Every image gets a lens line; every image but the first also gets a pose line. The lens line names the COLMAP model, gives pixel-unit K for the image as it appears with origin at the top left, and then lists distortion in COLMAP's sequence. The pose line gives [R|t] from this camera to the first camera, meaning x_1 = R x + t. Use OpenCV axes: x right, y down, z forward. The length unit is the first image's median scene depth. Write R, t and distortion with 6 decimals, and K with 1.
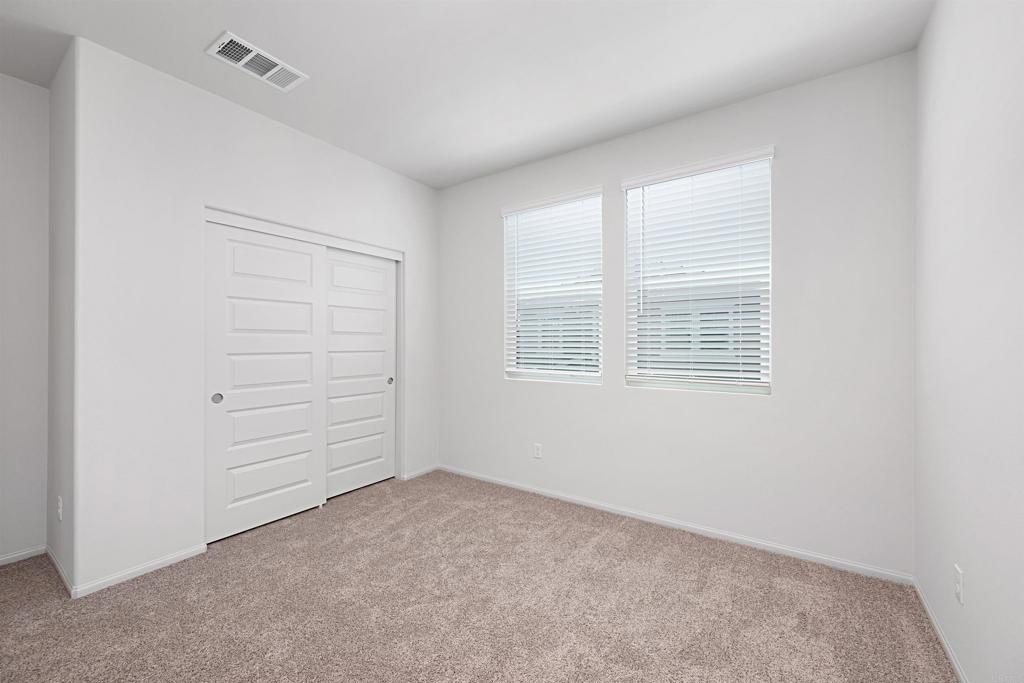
lens RADIAL K [[406.2, 0, 510.7], [0, 406.2, 337.5], [0, 0, 1]] dist [0.003388, 0.000143]
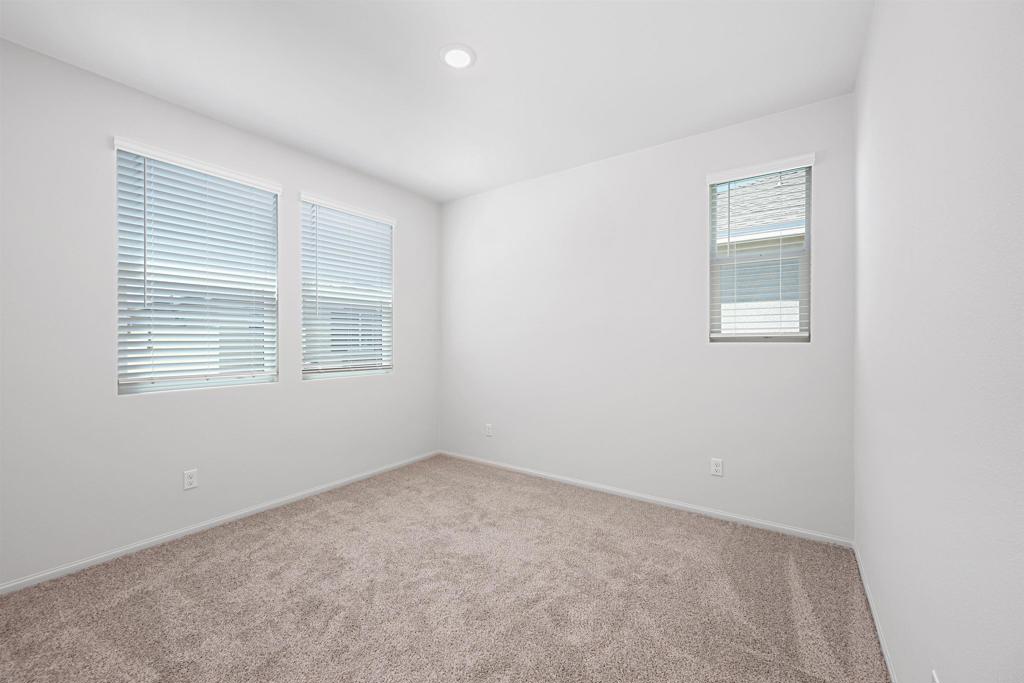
lens RADIAL K [[406.2, 0, 515.2], [0, 406.2, 338.2], [0, 0, 1]] dist [0.003388, 0.000143]
pose [[0.004610, 0.009082, 0.999948, -0.436546], [-0.003750, 0.999952, -0.009065, 0.007671], [-0.999982, -0.003708, 0.004644, 0.228134]]
